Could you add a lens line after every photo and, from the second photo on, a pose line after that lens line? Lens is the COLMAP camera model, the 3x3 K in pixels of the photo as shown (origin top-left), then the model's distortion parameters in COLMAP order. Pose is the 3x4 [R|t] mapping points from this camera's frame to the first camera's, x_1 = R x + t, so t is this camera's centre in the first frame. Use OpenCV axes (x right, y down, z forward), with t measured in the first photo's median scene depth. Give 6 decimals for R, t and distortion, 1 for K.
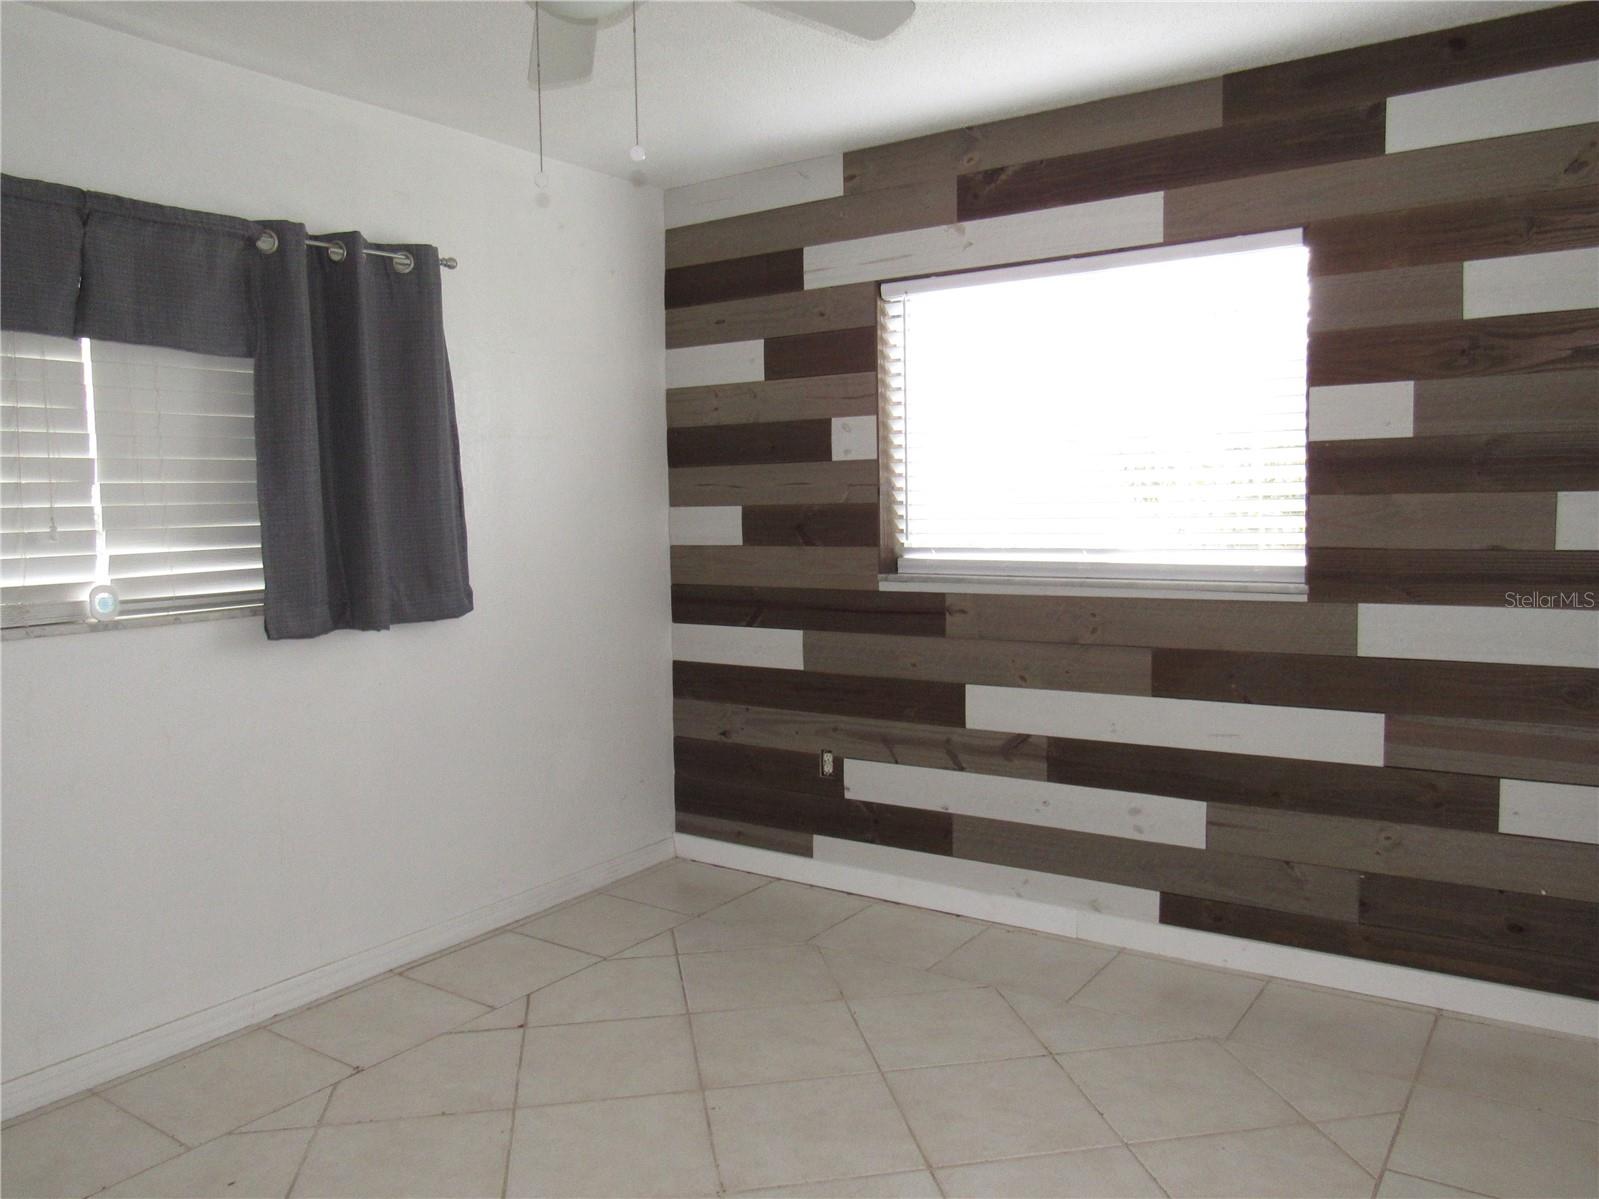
lens RADIAL K [[1139.9, 0, 800.5], [0, 1139.9, 600.5], [0, 0, 1]] dist [-0.036172, 0.015843]
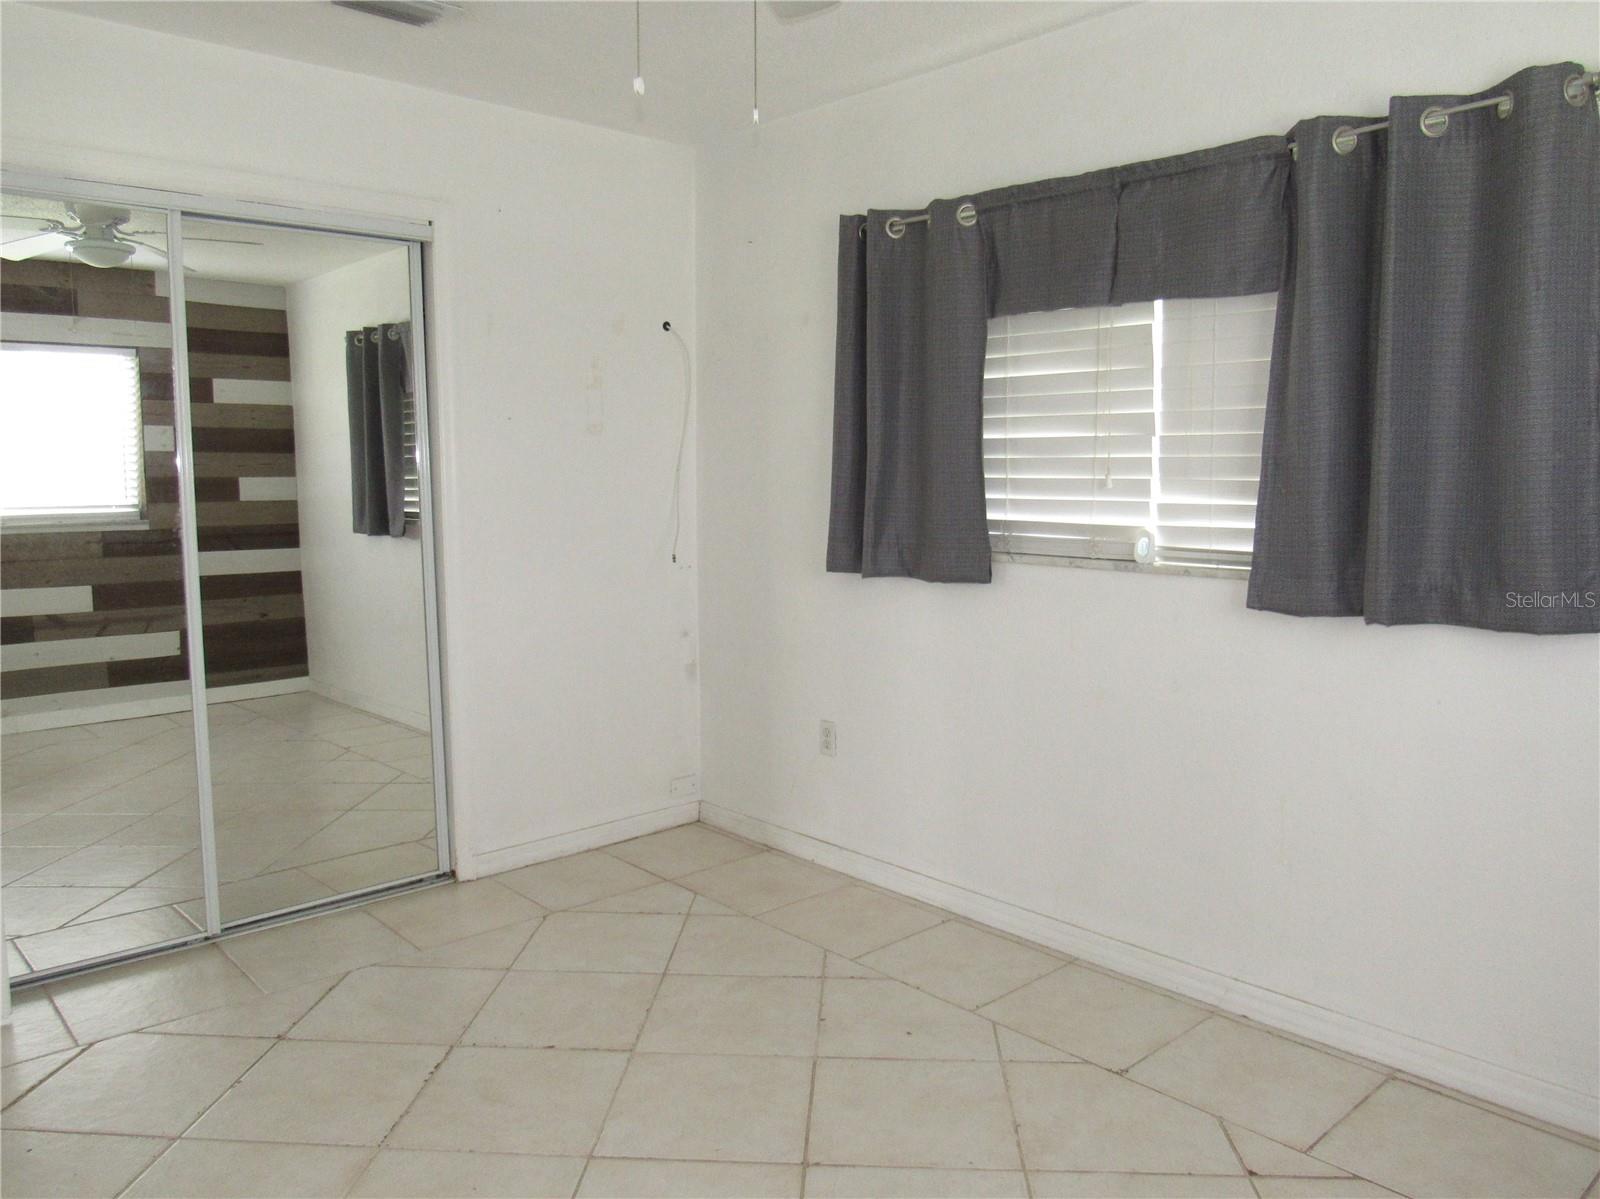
lens RADIAL K [[1140.6, 0, 801.0], [0, 1140.6, 600.5], [0, 0, 1]] dist [-0.036172, 0.015843]
pose [[-0.199279, 0.133855, -0.970758, 0.509125], [-0.077564, 0.985365, 0.151791, -0.085999], [0.976868, 0.105545, -0.185980, 0.874601]]
